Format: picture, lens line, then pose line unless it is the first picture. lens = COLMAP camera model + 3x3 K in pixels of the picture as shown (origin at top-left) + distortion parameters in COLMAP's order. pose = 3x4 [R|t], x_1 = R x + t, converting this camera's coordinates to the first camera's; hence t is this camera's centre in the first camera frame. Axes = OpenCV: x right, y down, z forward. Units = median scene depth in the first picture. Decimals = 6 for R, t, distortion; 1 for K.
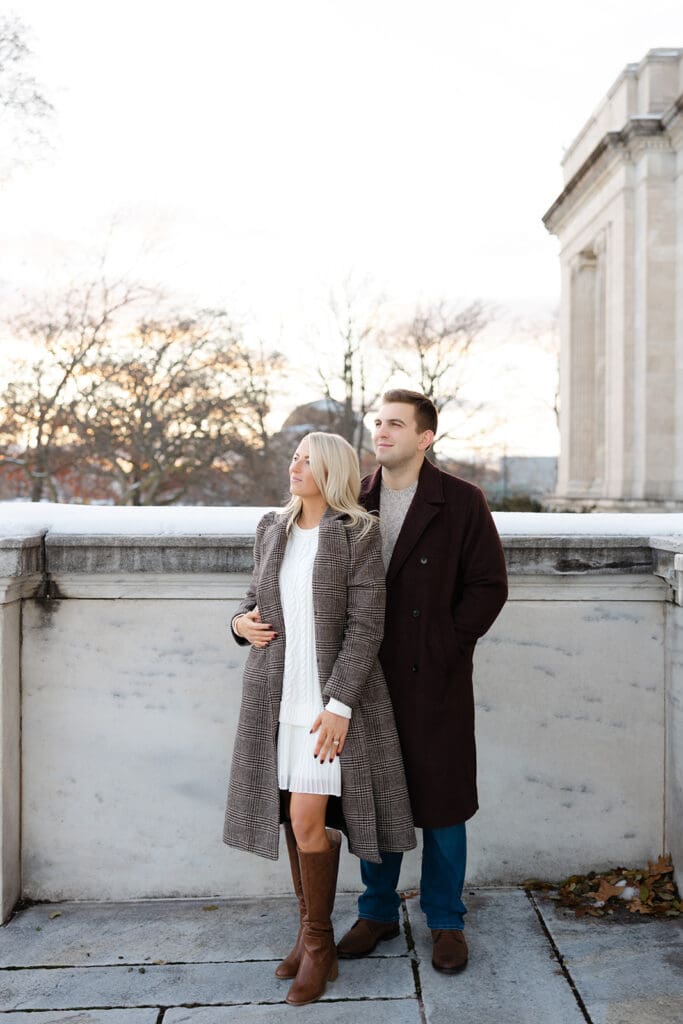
lens RADIAL K [[839.2, 0, 341.7], [0, 839.2, 504.3], [0, 0, 1]] dist [0.002031, 0.001342]
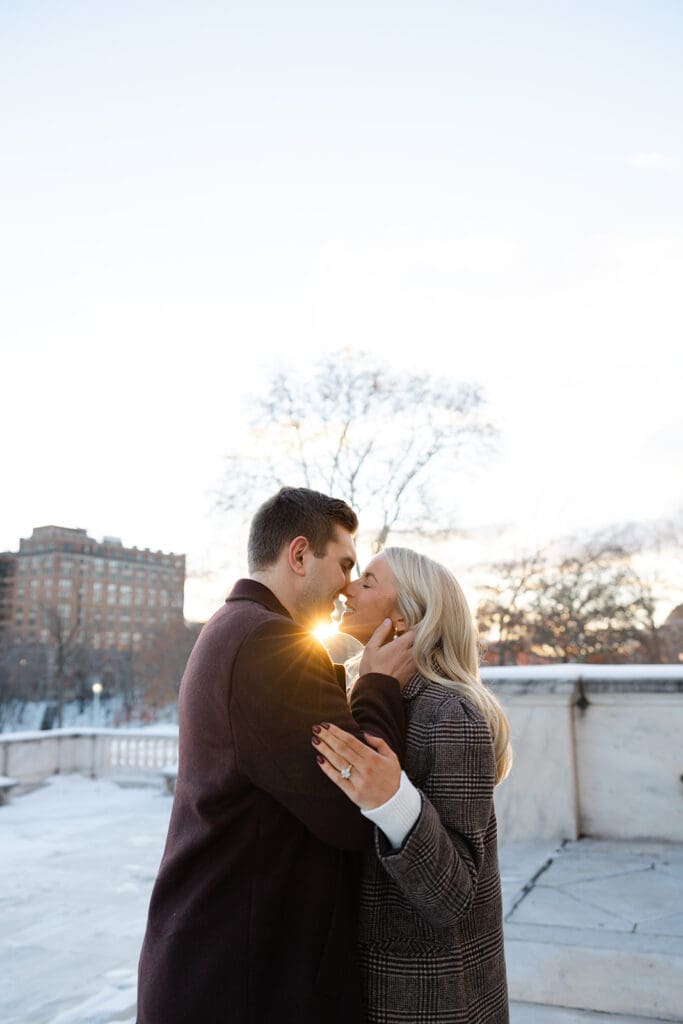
lens RADIAL K [[839.2, 0, 341.7], [0, 839.2, 504.3], [0, 0, 1]] dist [0.002031, 0.001342]
pose [[0.913755, -0.094336, -0.395161, 0.014964], [0.005547, 0.975474, -0.220046, 0.041260], [0.406227, 0.198876, 0.891867, -0.843405]]
